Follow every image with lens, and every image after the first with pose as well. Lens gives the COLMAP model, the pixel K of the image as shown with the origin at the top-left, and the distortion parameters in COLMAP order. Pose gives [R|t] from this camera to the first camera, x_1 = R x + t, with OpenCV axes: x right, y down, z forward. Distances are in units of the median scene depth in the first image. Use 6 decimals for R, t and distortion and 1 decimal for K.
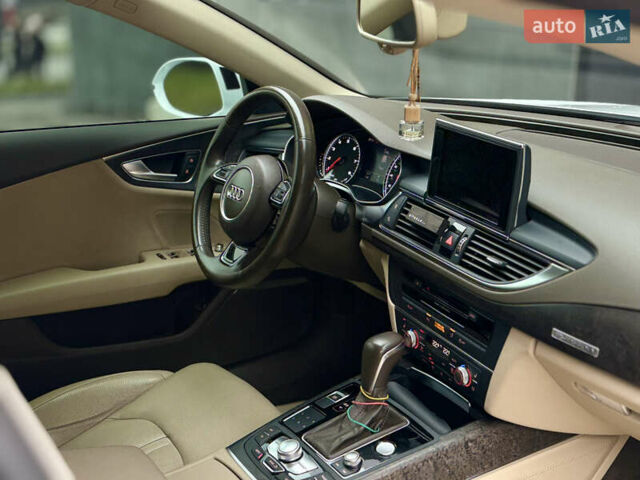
lens RADIAL K [[884.4, 0, 320.0], [0, 884.4, 240.0], [0, 0, 1]] dist [0.199245, -0.001790]
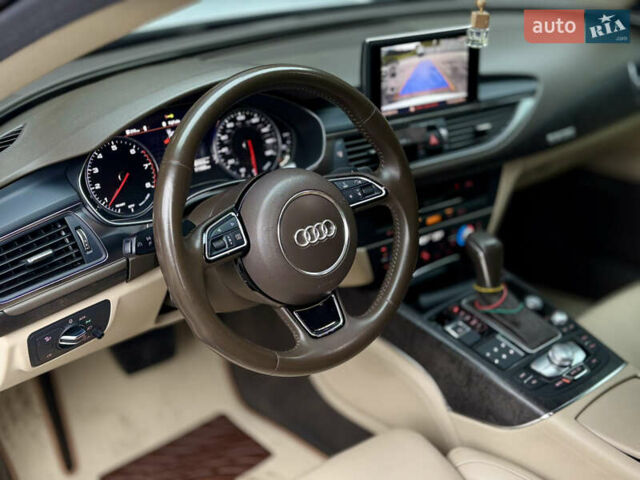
lens RADIAL K [[734.0, 0, 320.0], [0, 734.0, 240.0], [0, 0, 1]] dist [0.061579, 0.000559]
pose [[-0.149716, -0.433545, 0.888608, -0.592117], [0.292652, 0.839035, 0.458666, -0.303035], [-0.944426, 0.328723, 0.001261, 1.019794]]
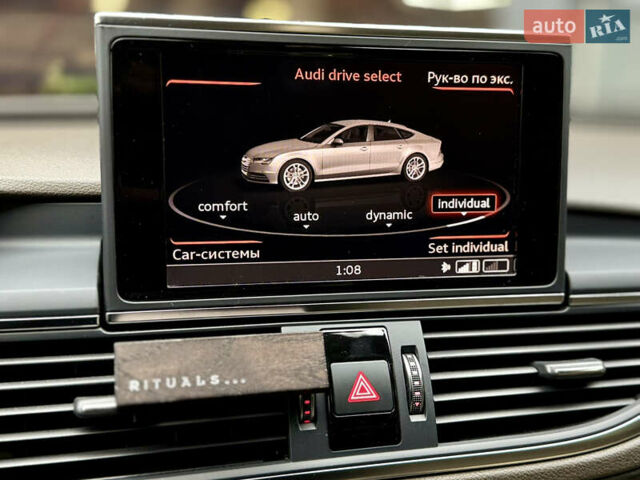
lens RADIAL K [[734.0, 0, 320.0], [0, 734.0, 240.0], [0, 0, 1]] dist [0.061579, 0.000559]
pose [[0.196641, -0.135292, 0.971096, -0.082058], [0.292128, 0.953536, 0.073691, -0.061784], [-0.935945, 0.269193, 0.227027, 0.822610]]
